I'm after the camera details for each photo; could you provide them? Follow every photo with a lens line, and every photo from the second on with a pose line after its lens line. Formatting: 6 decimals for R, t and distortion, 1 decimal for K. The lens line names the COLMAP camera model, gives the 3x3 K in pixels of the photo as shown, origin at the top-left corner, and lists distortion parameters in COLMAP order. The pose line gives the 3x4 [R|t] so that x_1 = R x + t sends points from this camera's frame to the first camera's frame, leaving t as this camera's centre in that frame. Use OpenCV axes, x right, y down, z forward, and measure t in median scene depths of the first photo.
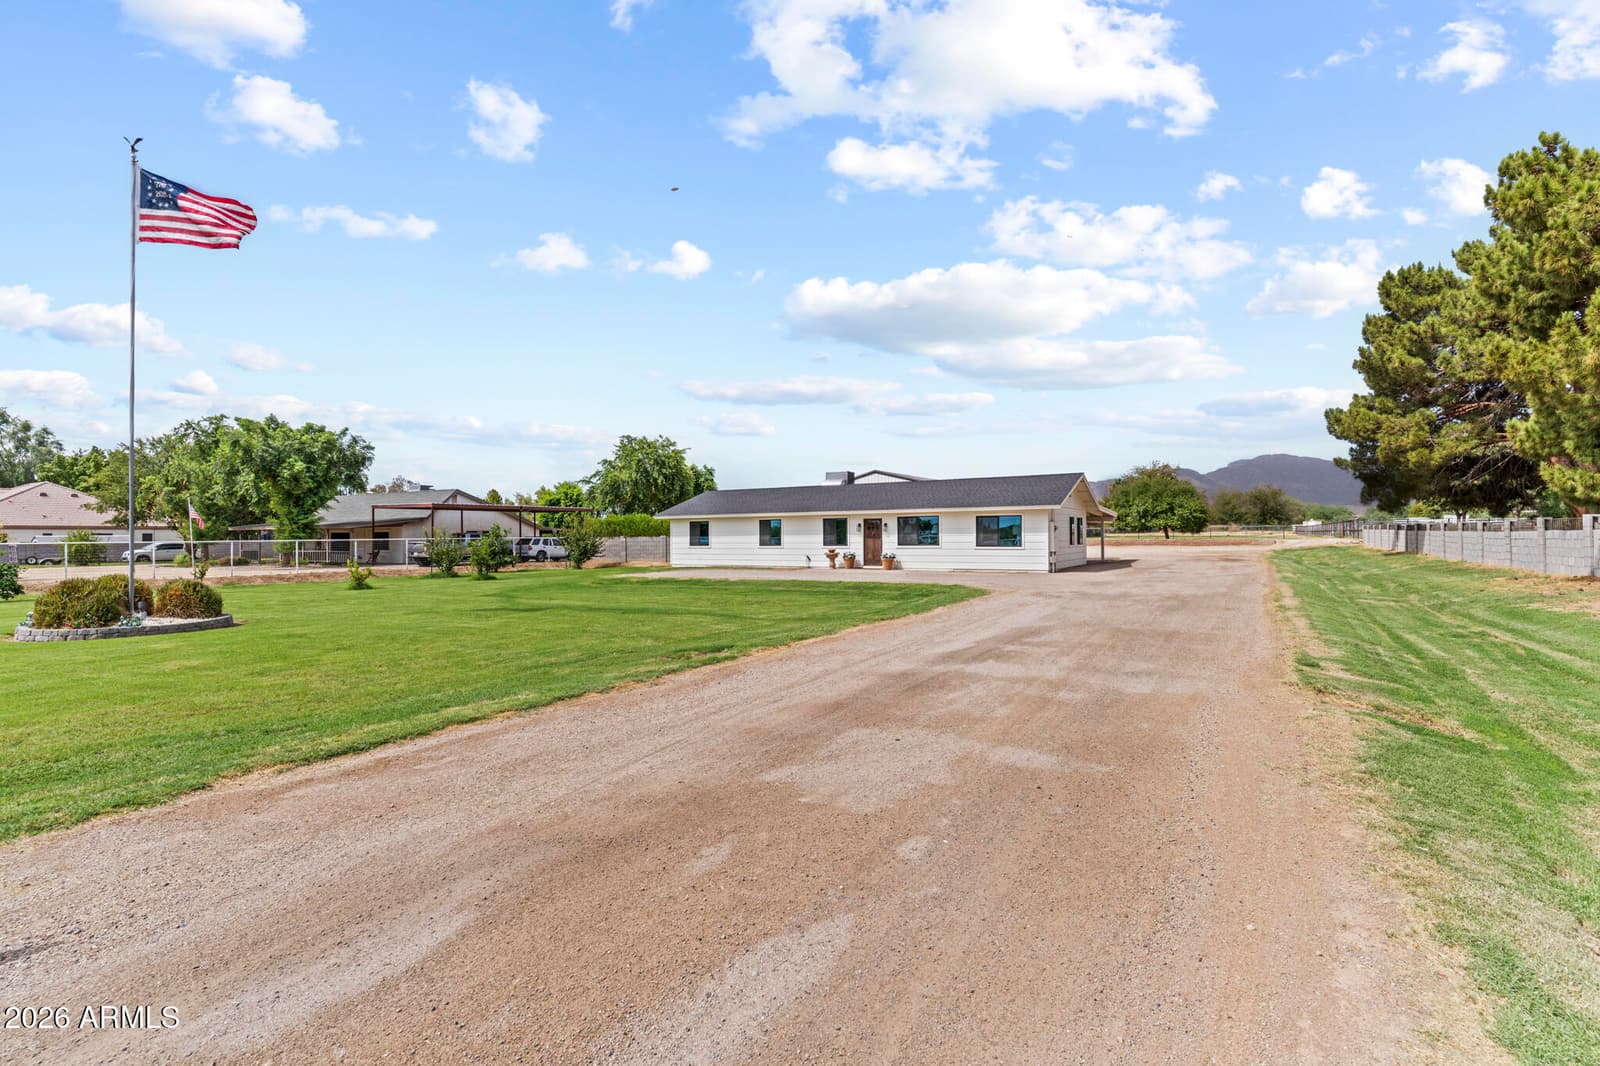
lens RADIAL K [[766.5, 0, 792.3], [0, 766.5, 530.9], [0, 0, 1]] dist [0.000284, 0.000085]
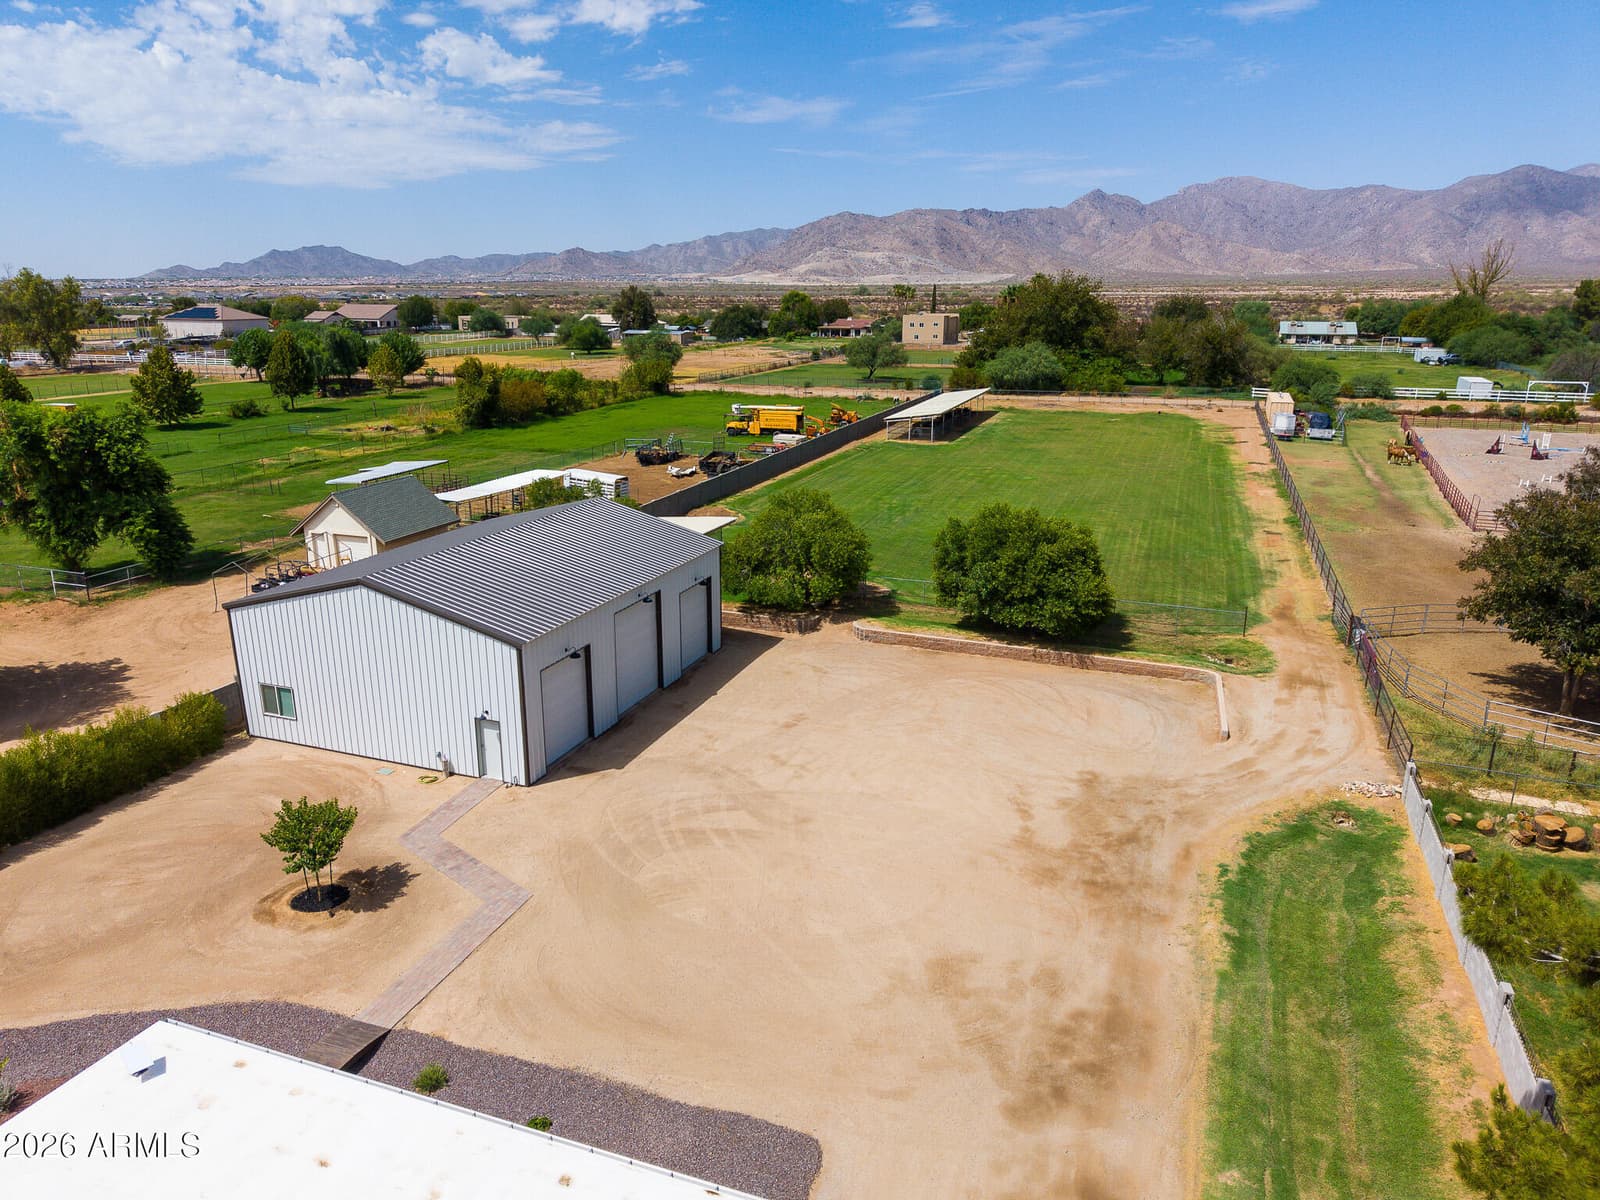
lens RADIAL K [[1070.4, 0, 797.0], [0, 1070.4, 592.7], [0, 0, 1]] dist [0.035270, -0.036057]
pose [[0.980686, -0.044228, 0.190524, 0.409204], [-0.010713, 0.960490, 0.278108, -0.421066], [-0.195297, -0.274777, 0.941465, 0.746730]]
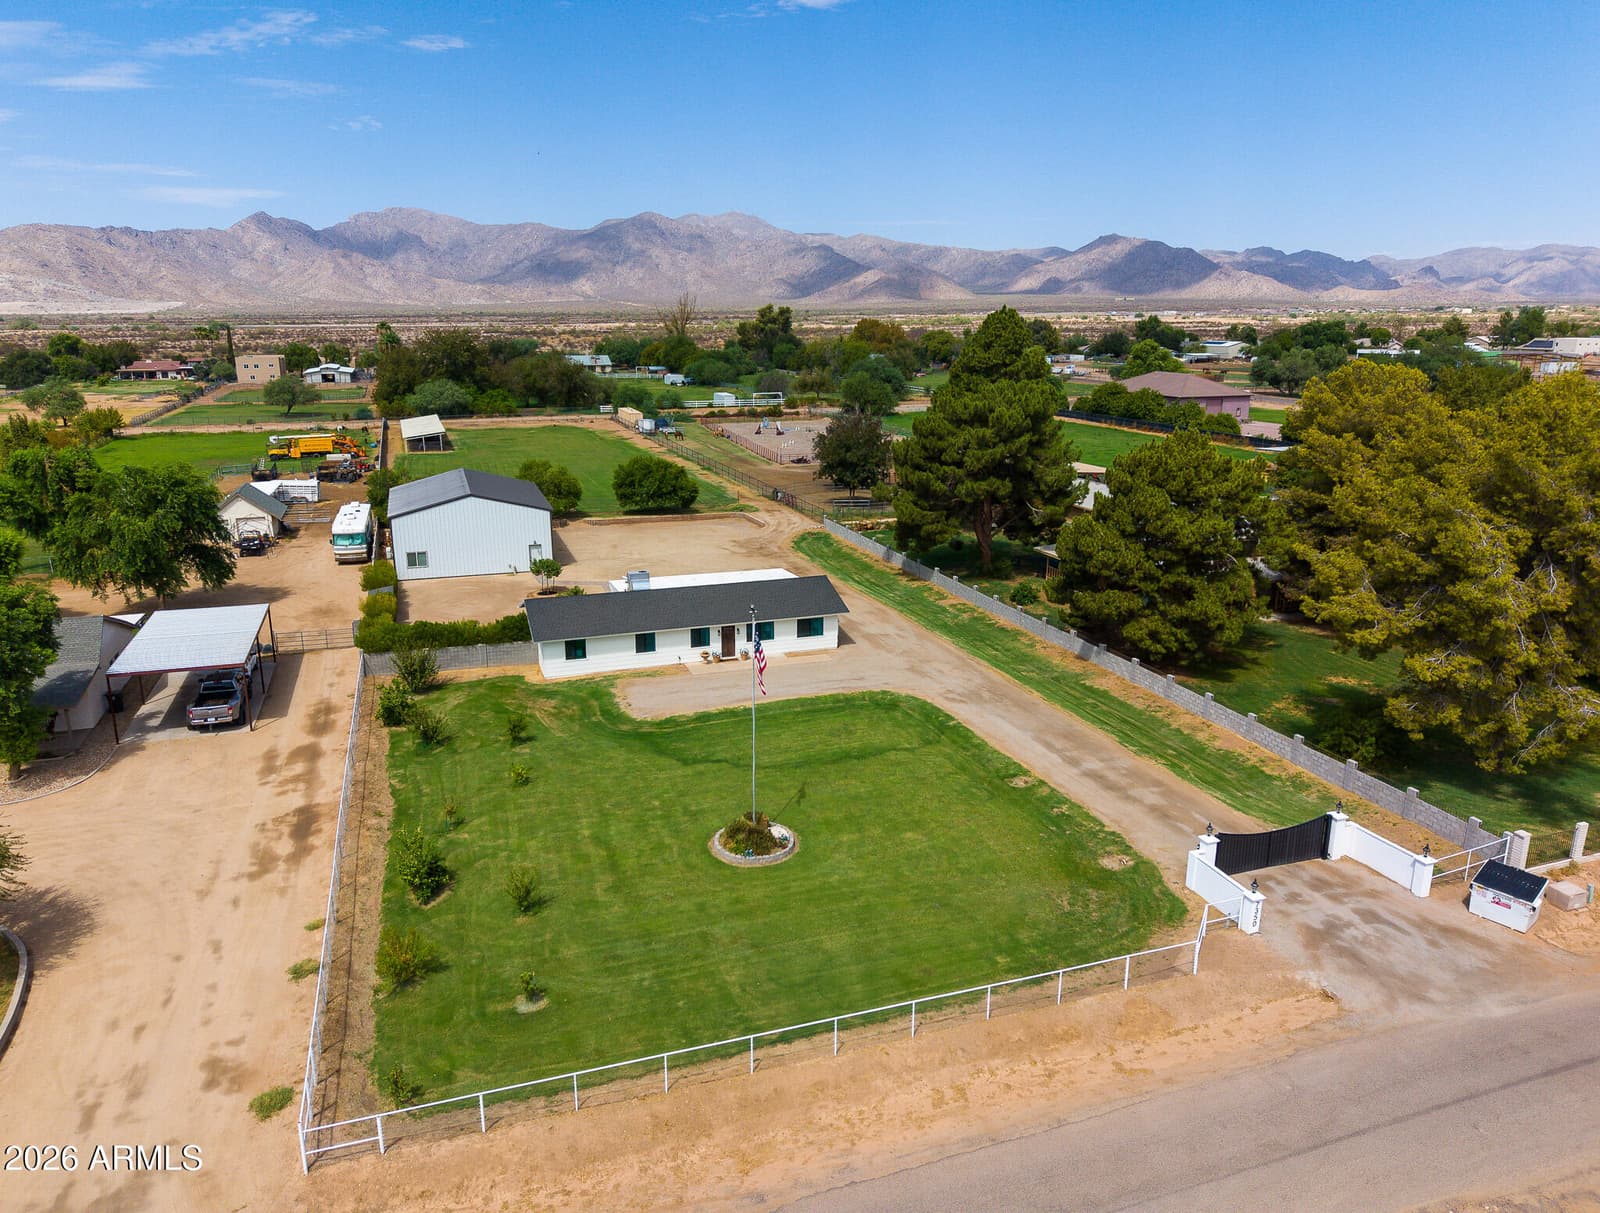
lens RADIAL K [[1104.8, 0, 779.9], [0, 1104.8, 605.6], [0, 0, 1]] dist [0.042526, -0.045535]
pose [[0.642732, -0.188328, 0.742582, -1.264076], [-0.006814, 0.967869, 0.251362, -0.532990], [-0.766061, -0.166618, 0.620797, -0.330515]]
